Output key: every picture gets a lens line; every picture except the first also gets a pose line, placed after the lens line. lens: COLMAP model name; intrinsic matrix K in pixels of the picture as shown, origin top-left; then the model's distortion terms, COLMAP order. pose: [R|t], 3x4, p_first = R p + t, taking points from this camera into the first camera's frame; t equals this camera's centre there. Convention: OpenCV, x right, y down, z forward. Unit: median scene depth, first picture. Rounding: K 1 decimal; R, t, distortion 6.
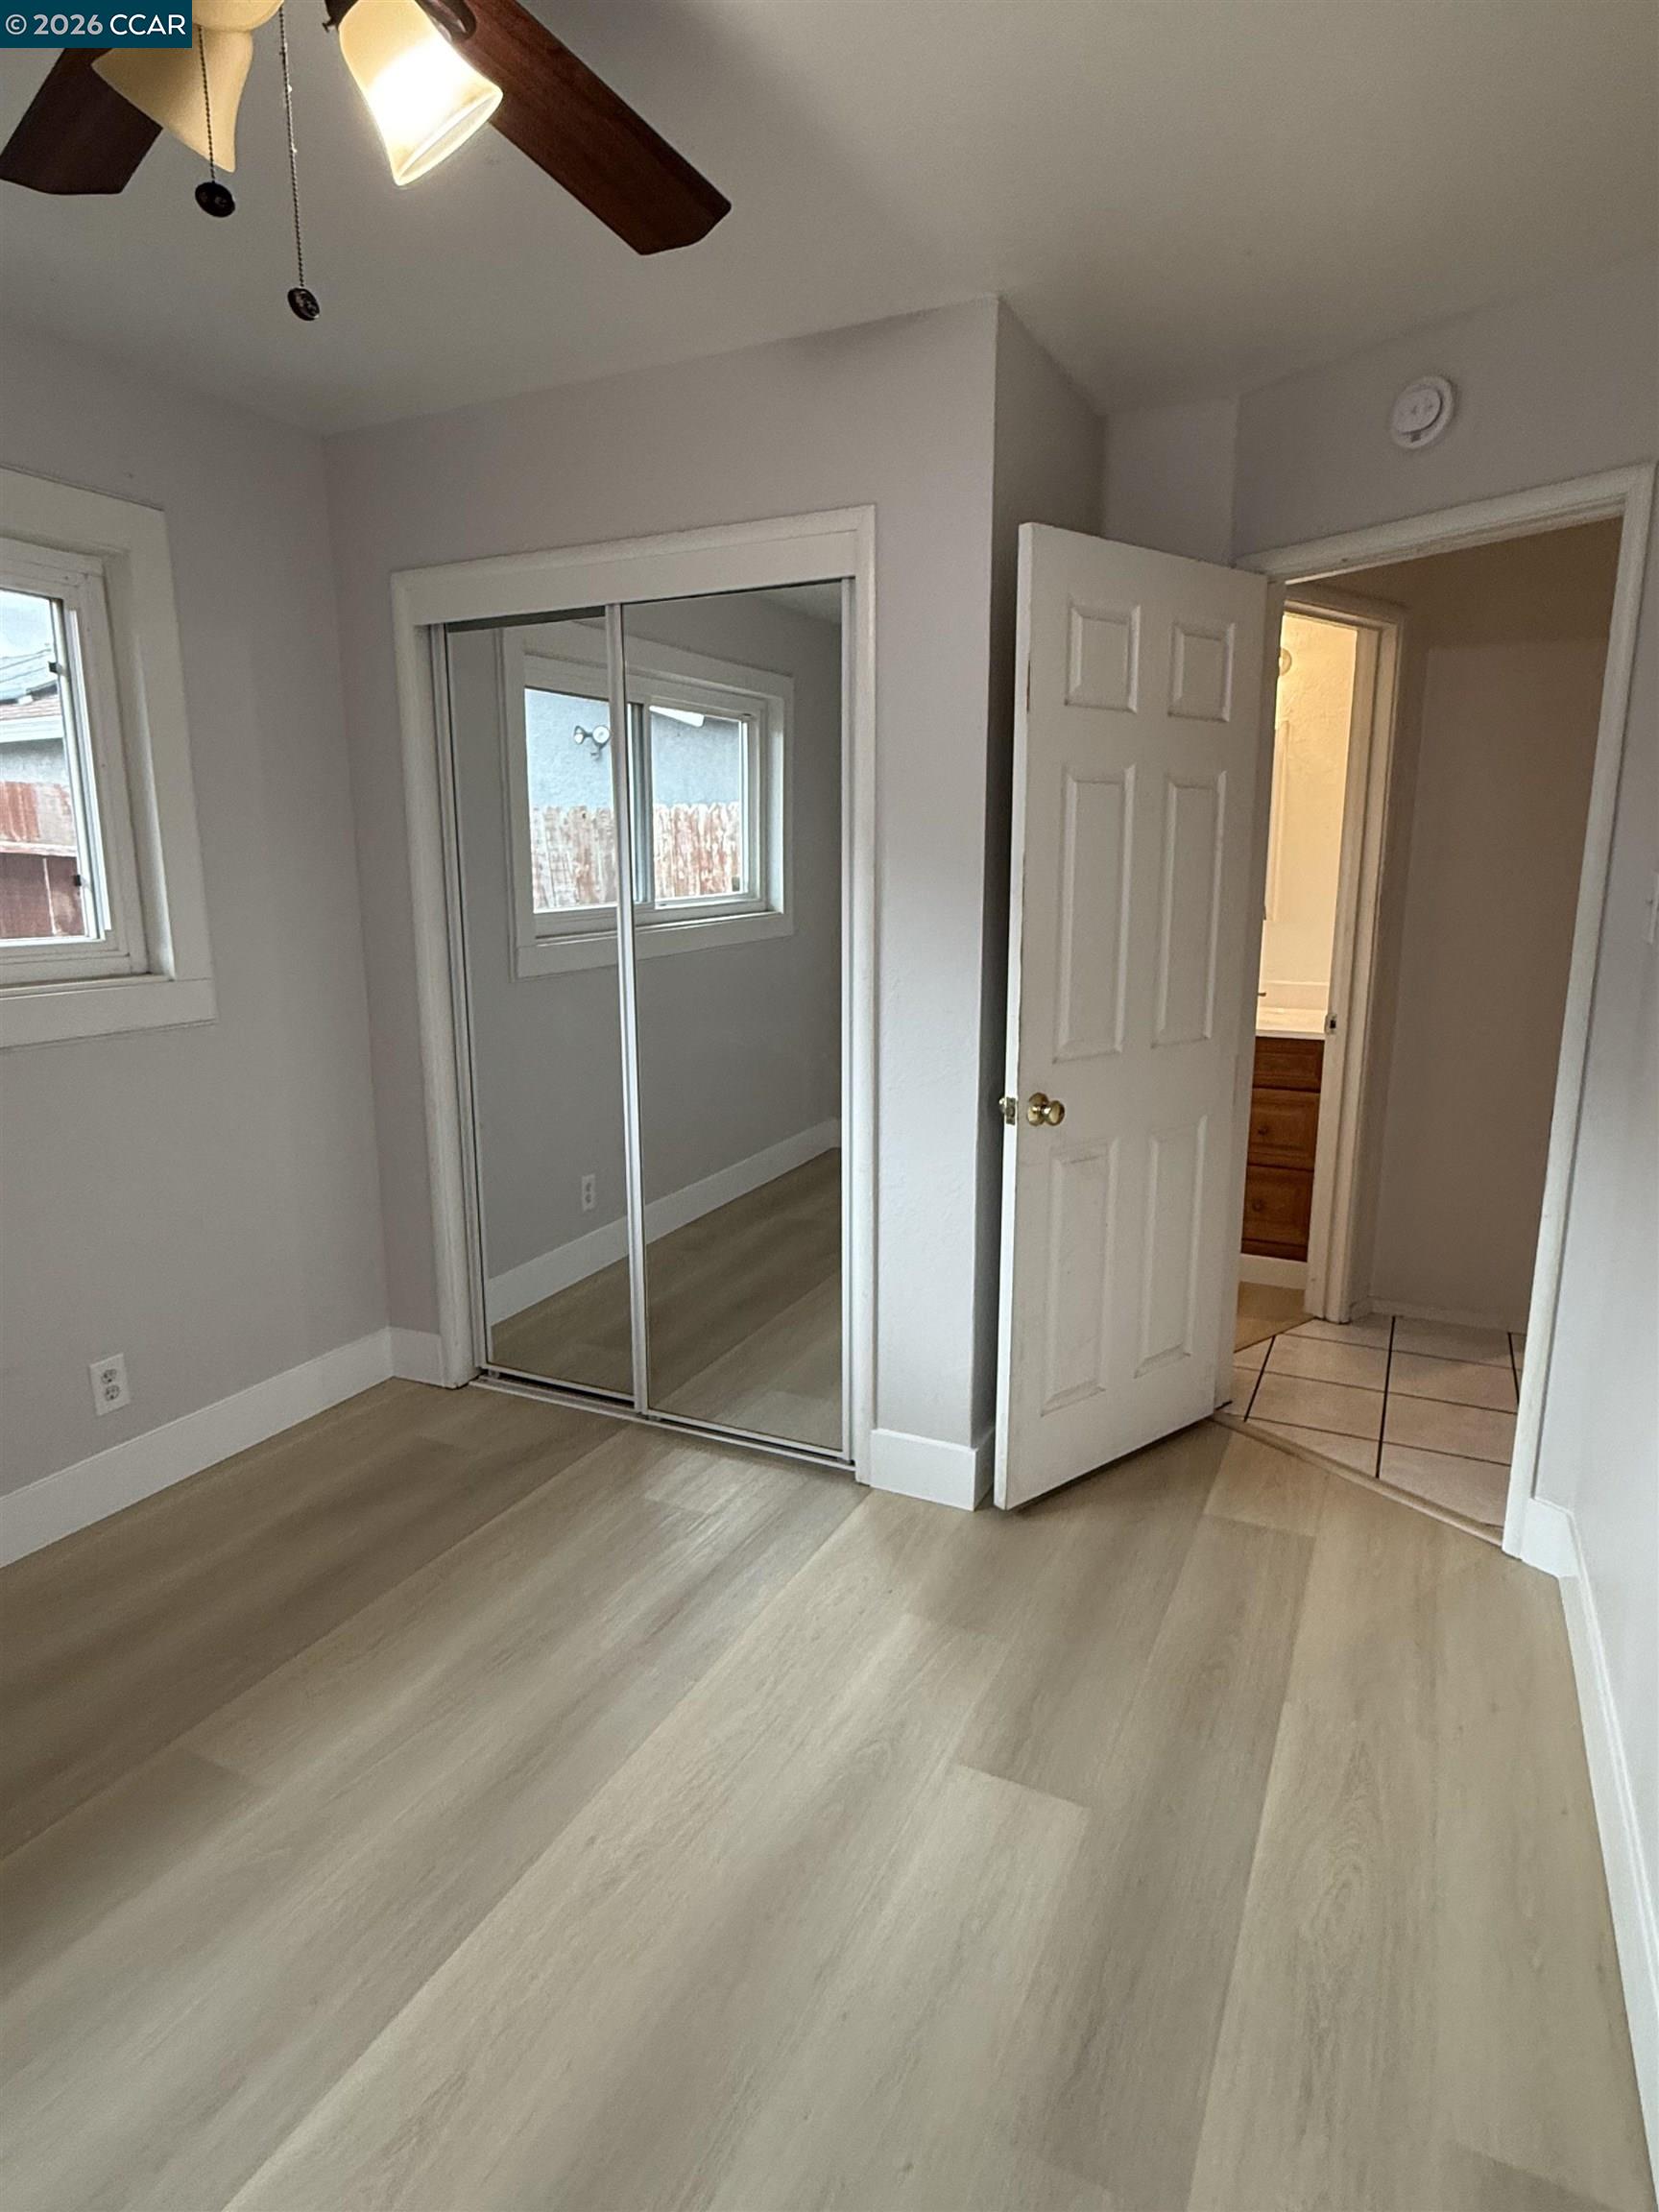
lens RADIAL K [[1225.7, 0, 822.7], [0, 1225.7, 1100.4], [0, 0, 1]] dist [0.001461, -0.001391]
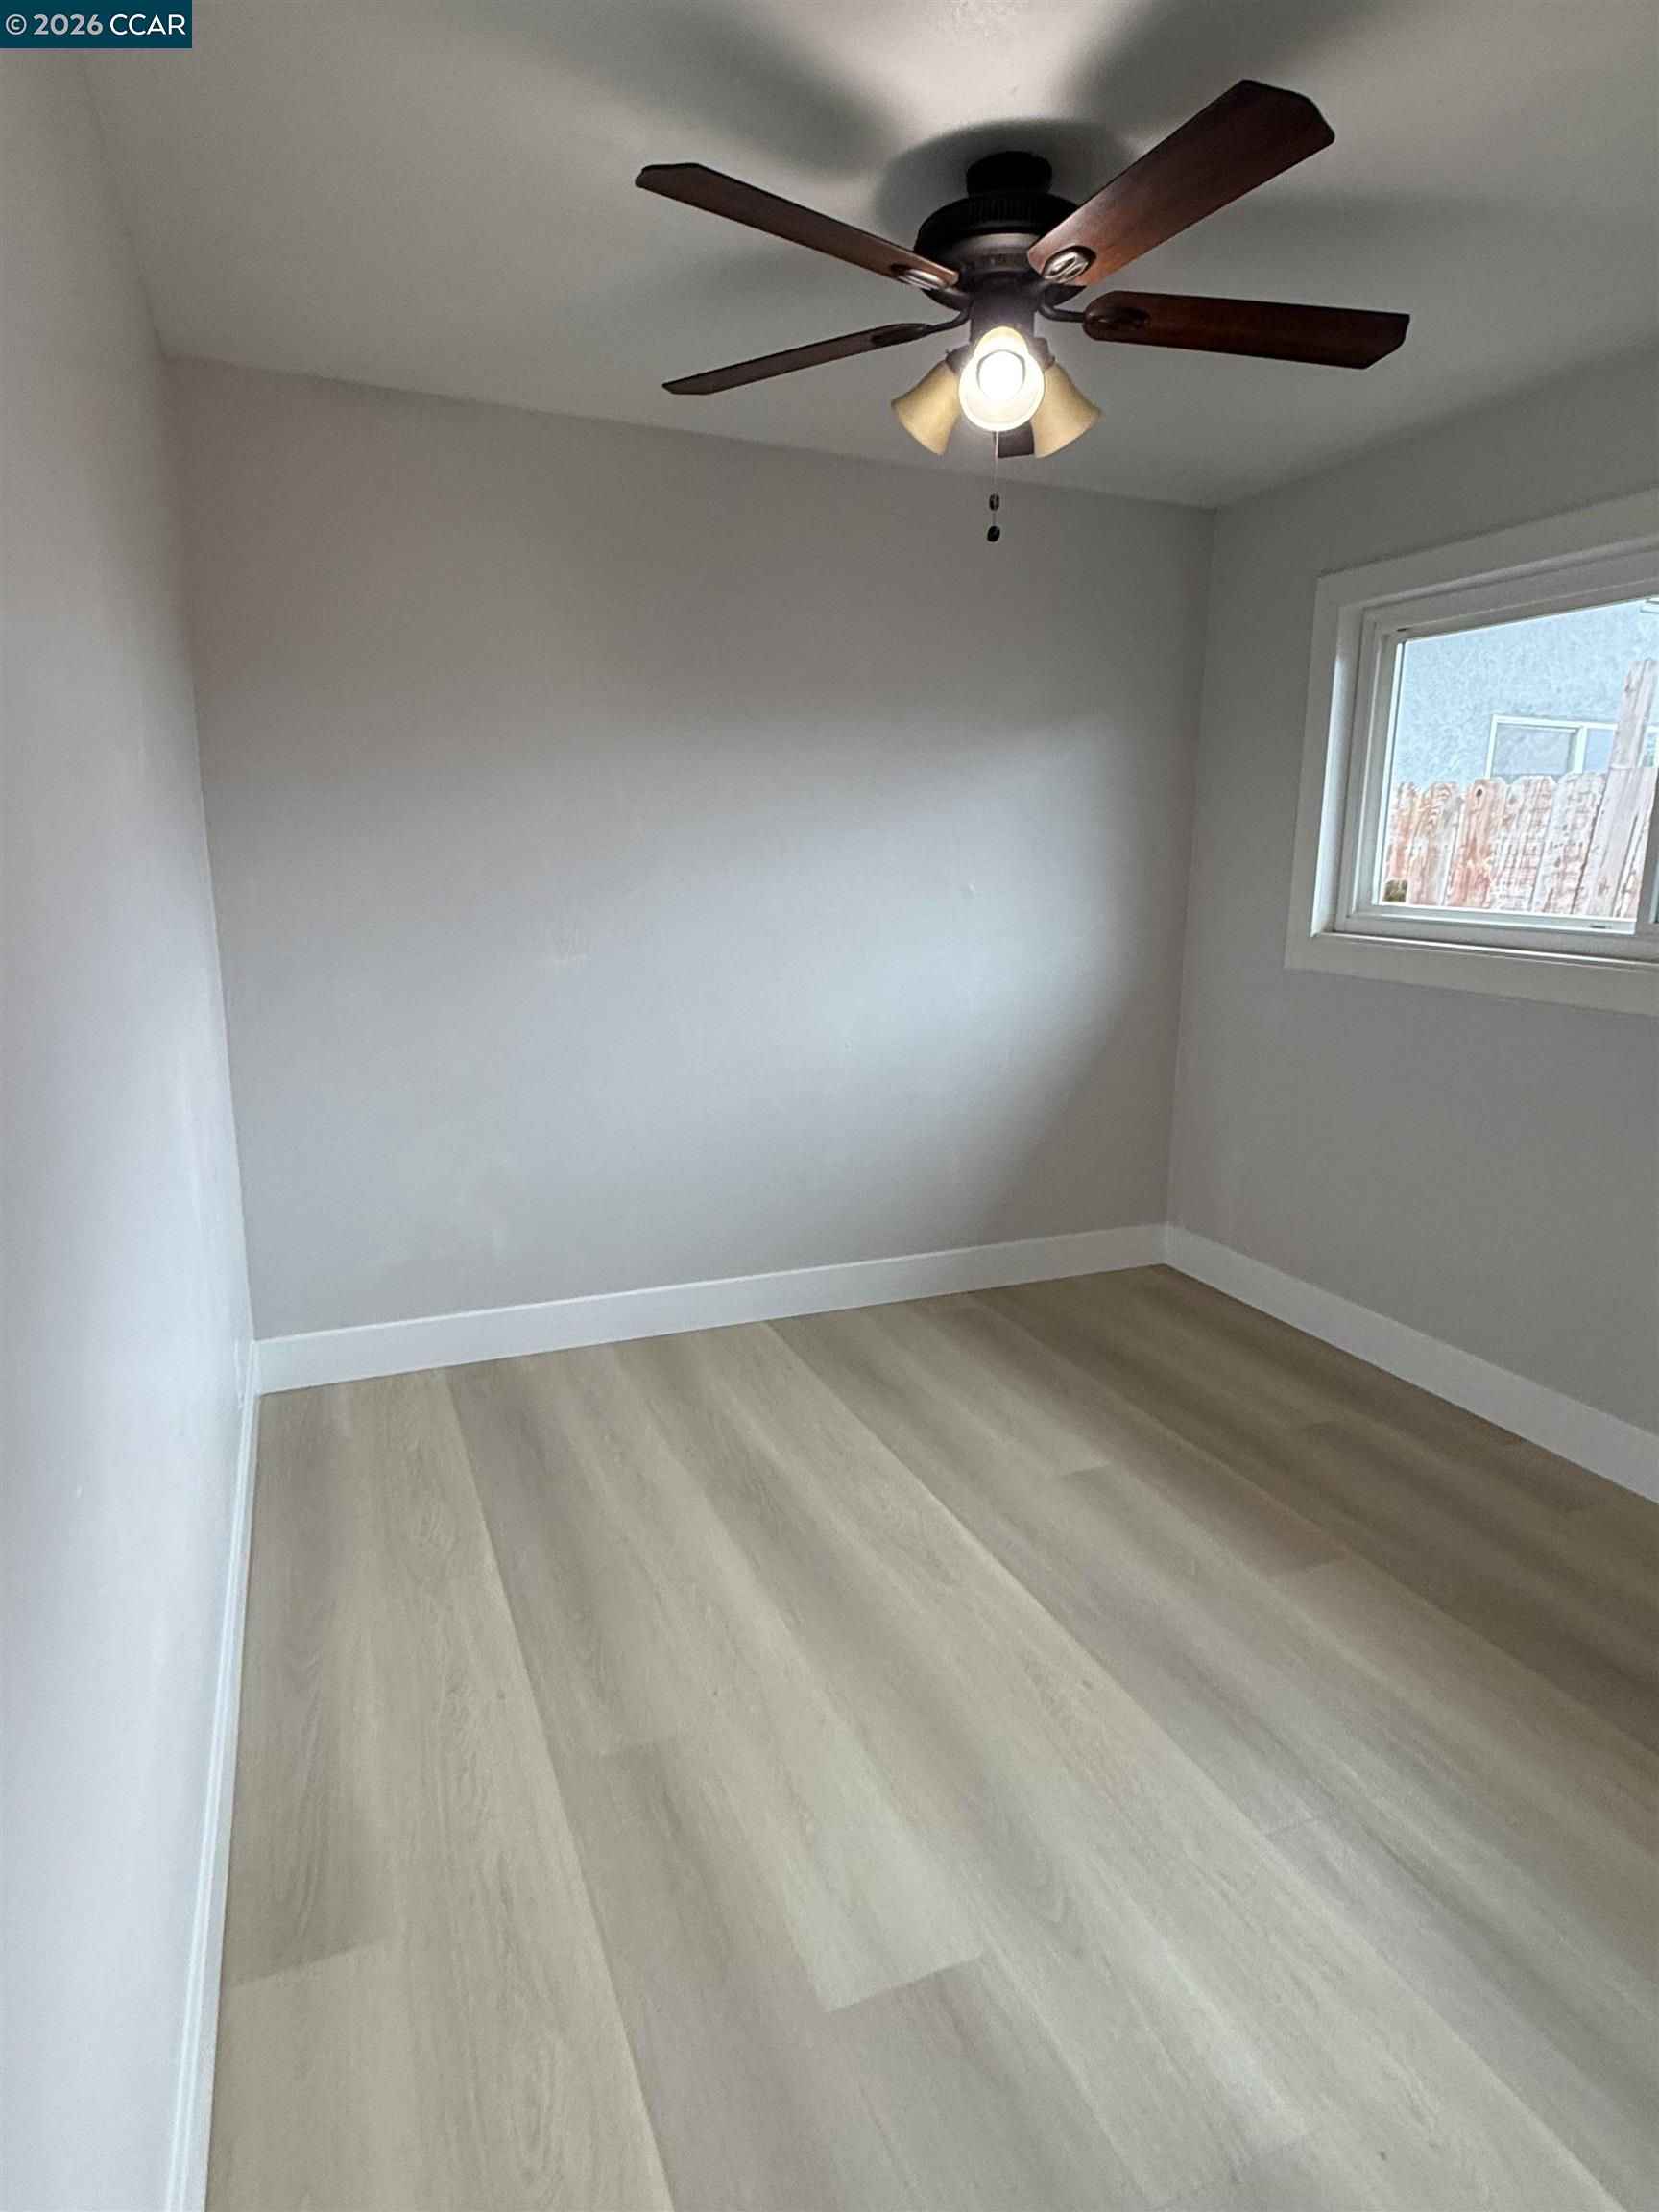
lens RADIAL K [[1201.7, 0, 829.5], [0, 1201.7, 1106.0], [0, 0, 1]] dist [0.000442, -0.000607]
pose [[-0.646663, 0.157765, -0.746282, 0.772201], [-0.156565, 0.930093, 0.332288, -0.259228], [0.746535, 0.331720, -0.576756, 1.362476]]
